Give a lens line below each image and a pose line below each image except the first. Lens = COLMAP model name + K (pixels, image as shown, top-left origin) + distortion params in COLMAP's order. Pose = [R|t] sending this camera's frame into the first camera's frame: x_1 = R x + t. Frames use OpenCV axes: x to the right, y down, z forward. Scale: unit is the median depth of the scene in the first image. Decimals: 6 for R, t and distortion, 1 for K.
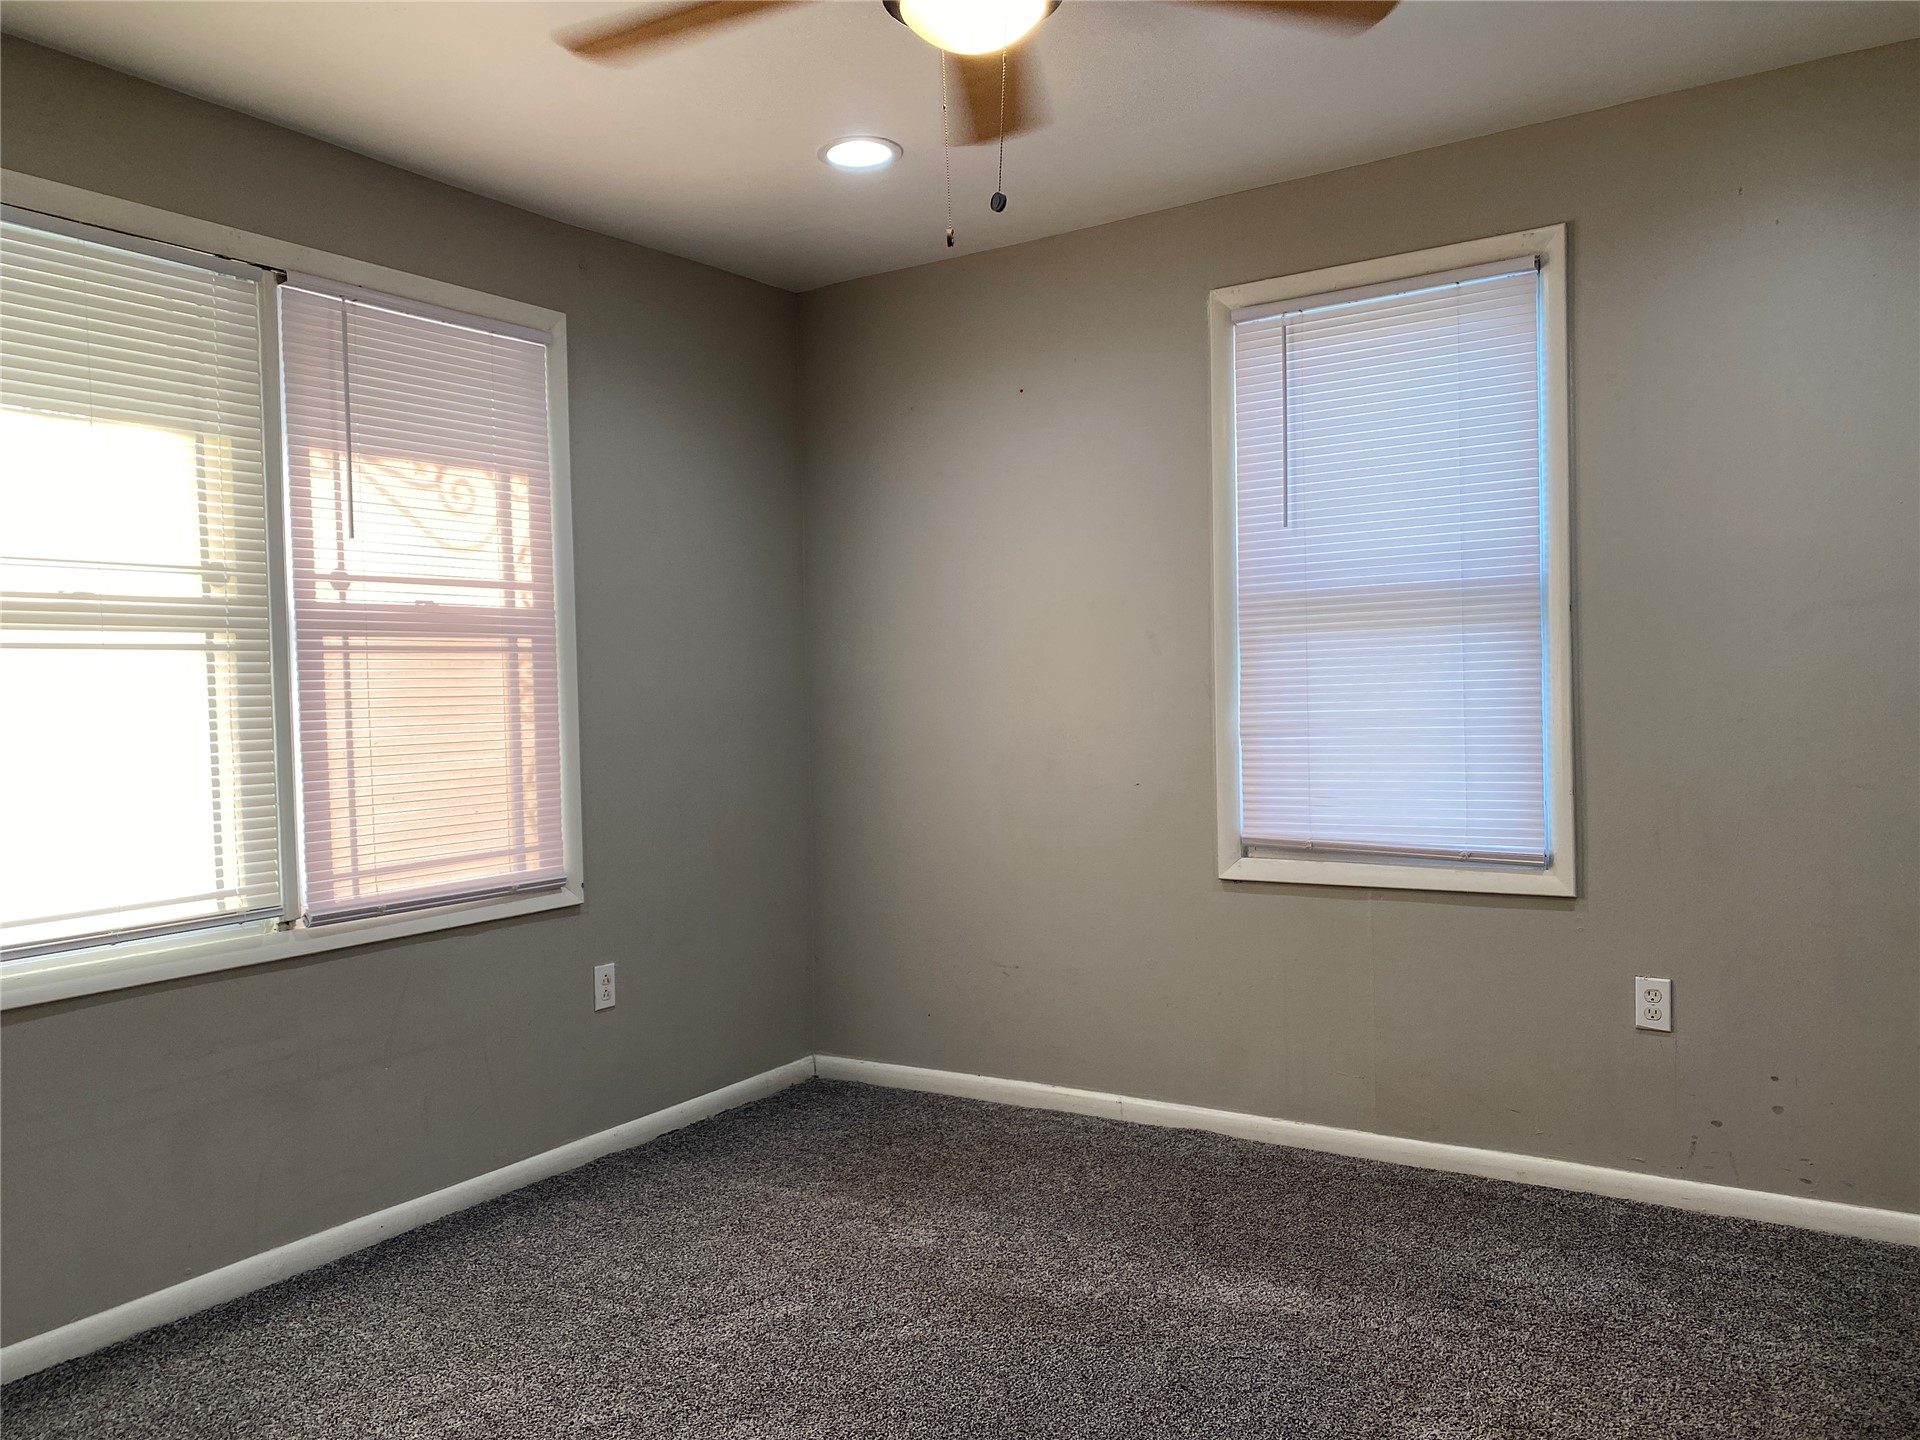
lens RADIAL K [[1428.0, 0, 951.6], [0, 1428.0, 721.5], [0, 0, 1]] dist [0.038027, -0.039855]
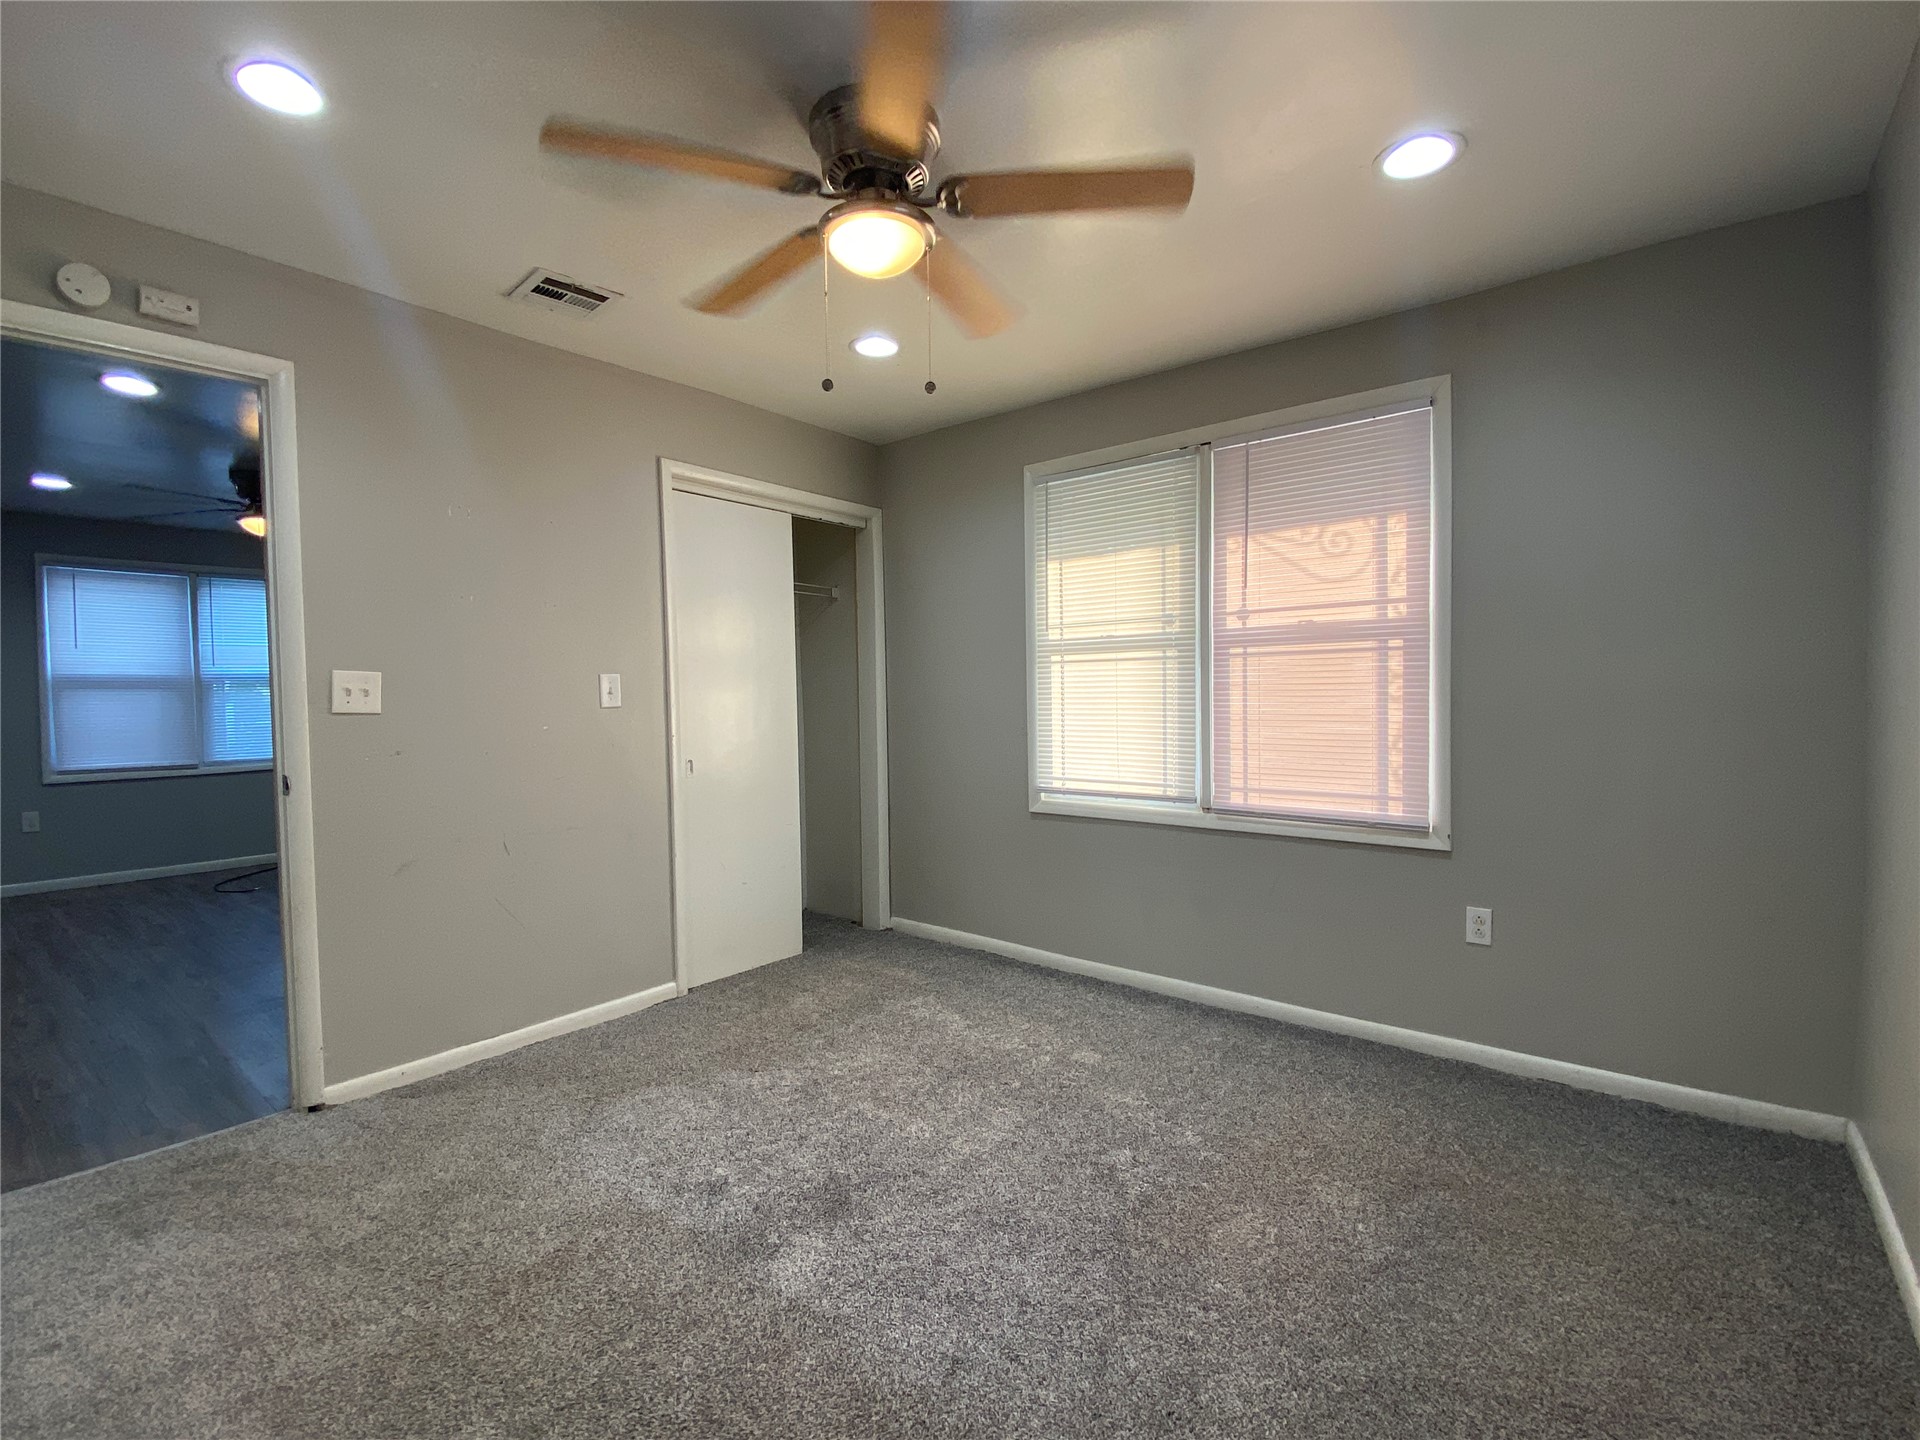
lens RADIAL K [[857.2, 0, 952.6], [0, 857.2, 715.8], [0, 0, 1]] dist [0.037476, -0.032941]
pose [[-0.092222, 0.054032, -0.994271, 0.613103], [-0.008078, 0.998453, 0.055008, -0.032148], [0.995706, 0.013105, -0.091642, 0.754849]]
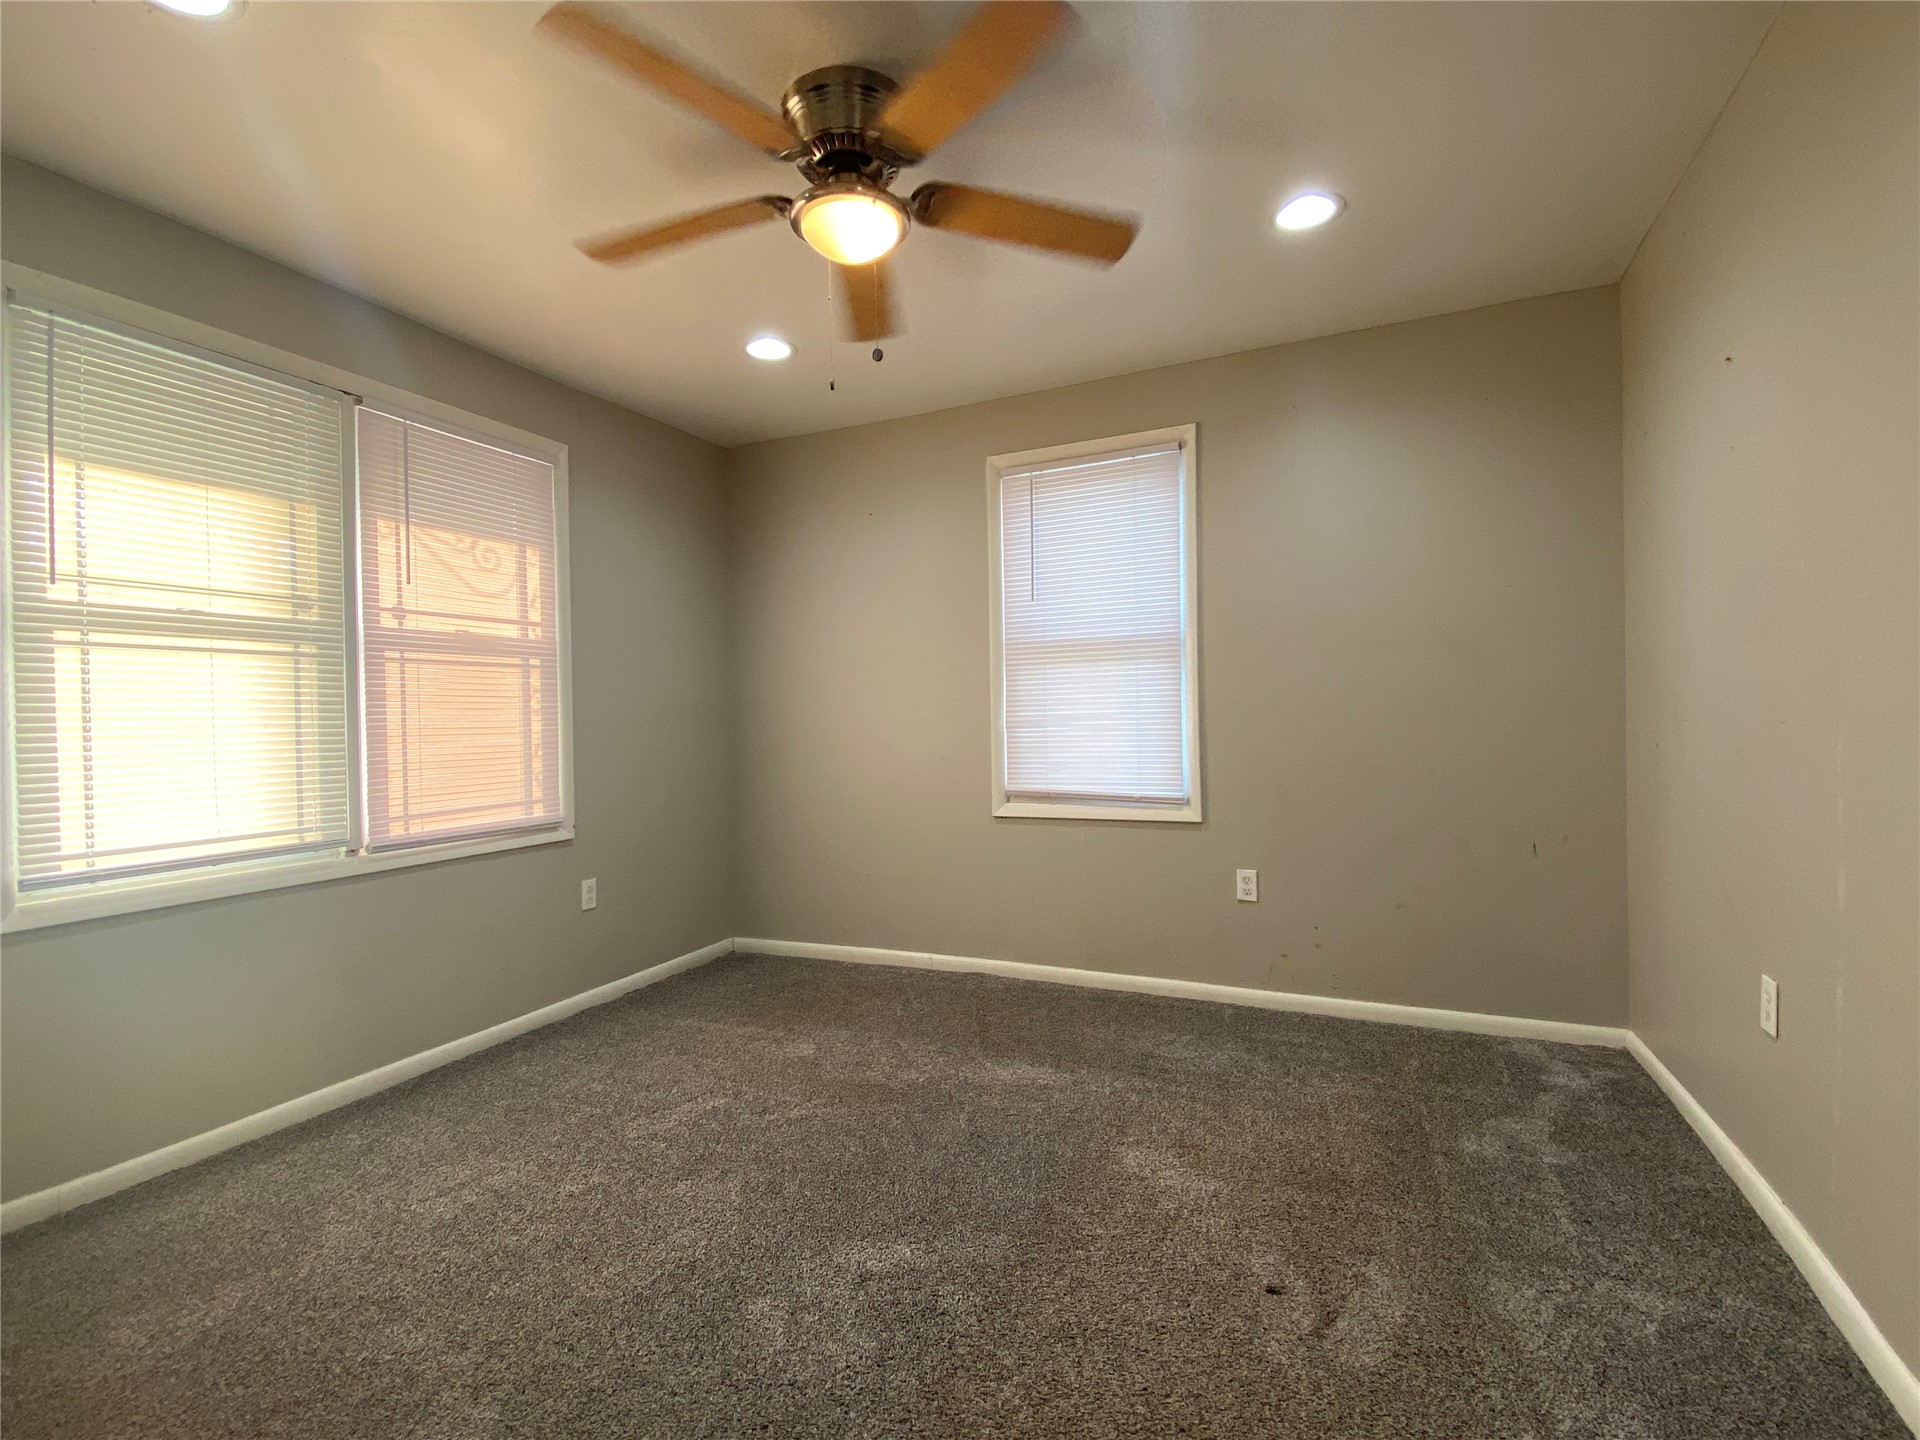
lens RADIAL K [[857.2, 0, 952.6], [0, 857.2, 715.8], [0, 0, 1]] dist [0.037476, -0.032941]
pose [[0.987523, 0.007282, 0.157305, -0.012420], [-0.002987, 0.999617, -0.027521, 0.027553], [-0.157445, 0.026708, 0.987167, 0.056970]]
